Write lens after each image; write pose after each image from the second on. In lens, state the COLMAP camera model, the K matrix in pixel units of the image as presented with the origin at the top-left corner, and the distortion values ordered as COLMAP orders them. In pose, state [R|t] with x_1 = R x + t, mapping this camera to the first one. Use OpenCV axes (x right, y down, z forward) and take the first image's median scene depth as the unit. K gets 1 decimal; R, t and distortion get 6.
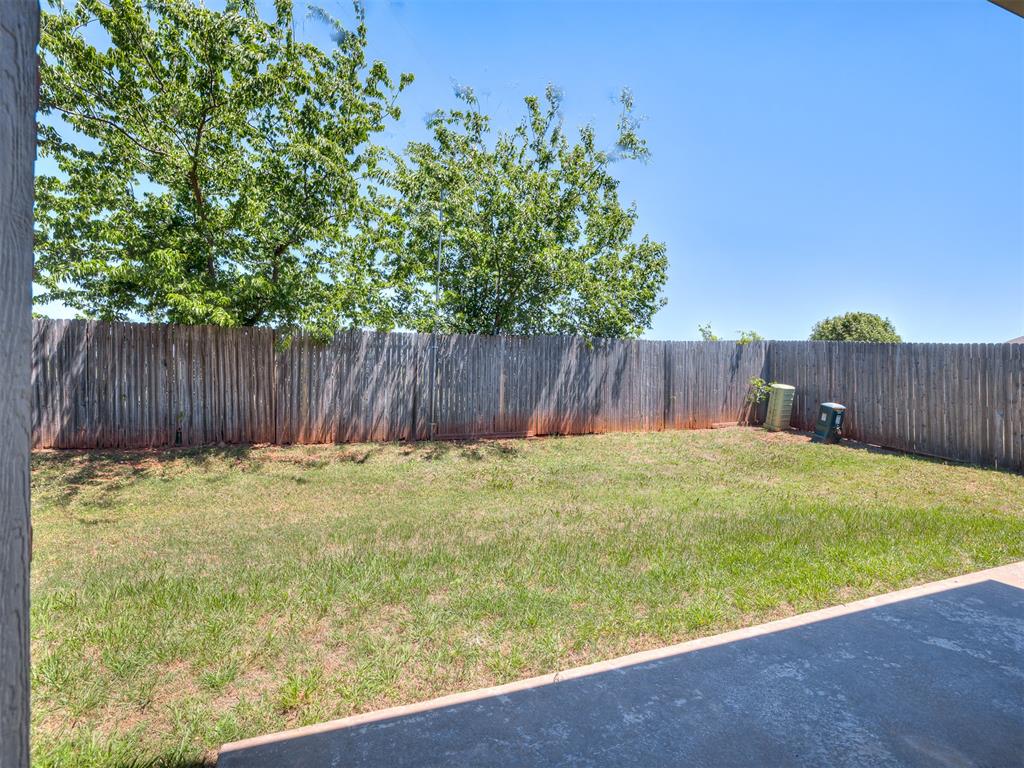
lens RADIAL K [[496.9, 0, 512.6], [0, 496.9, 383.6], [0, 0, 1]] dist [-0.028299, 0.002316]
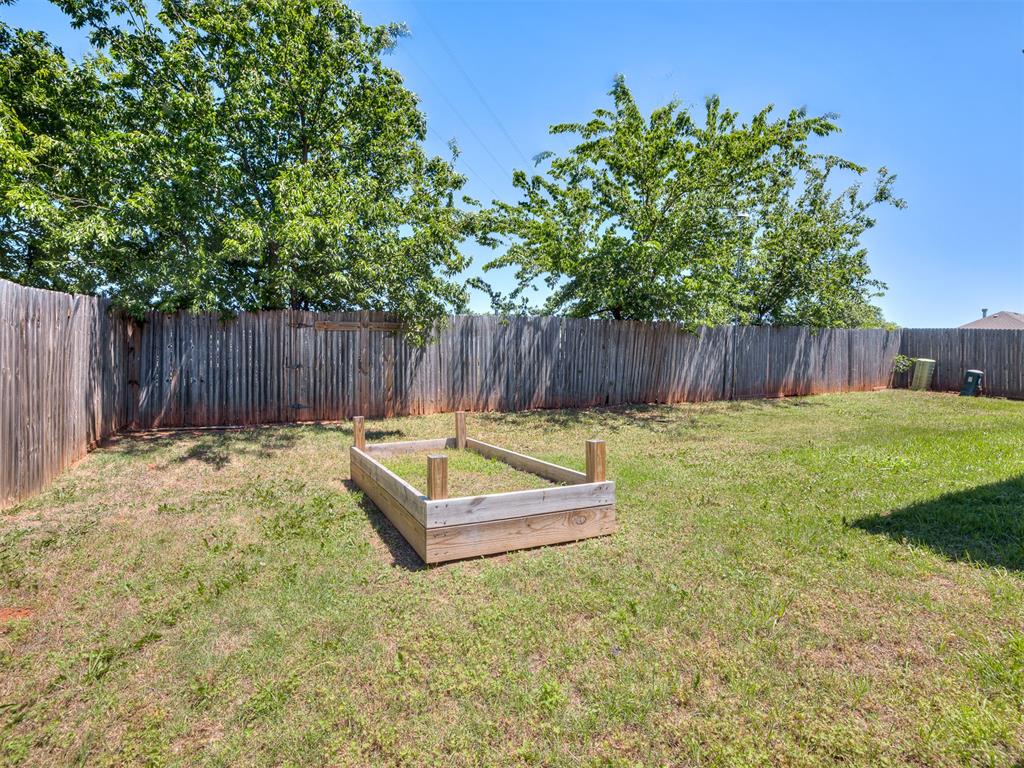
lens RADIAL K [[496.9, 0, 510.9], [0, 496.9, 380.8], [0, 0, 1]] dist [-0.028299, 0.002316]
pose [[0.991850, -0.017721, 0.126171, -0.915111], [0.014473, 0.999541, 0.026608, 0.011608], [-0.126584, -0.024565, 0.991652, -0.290098]]
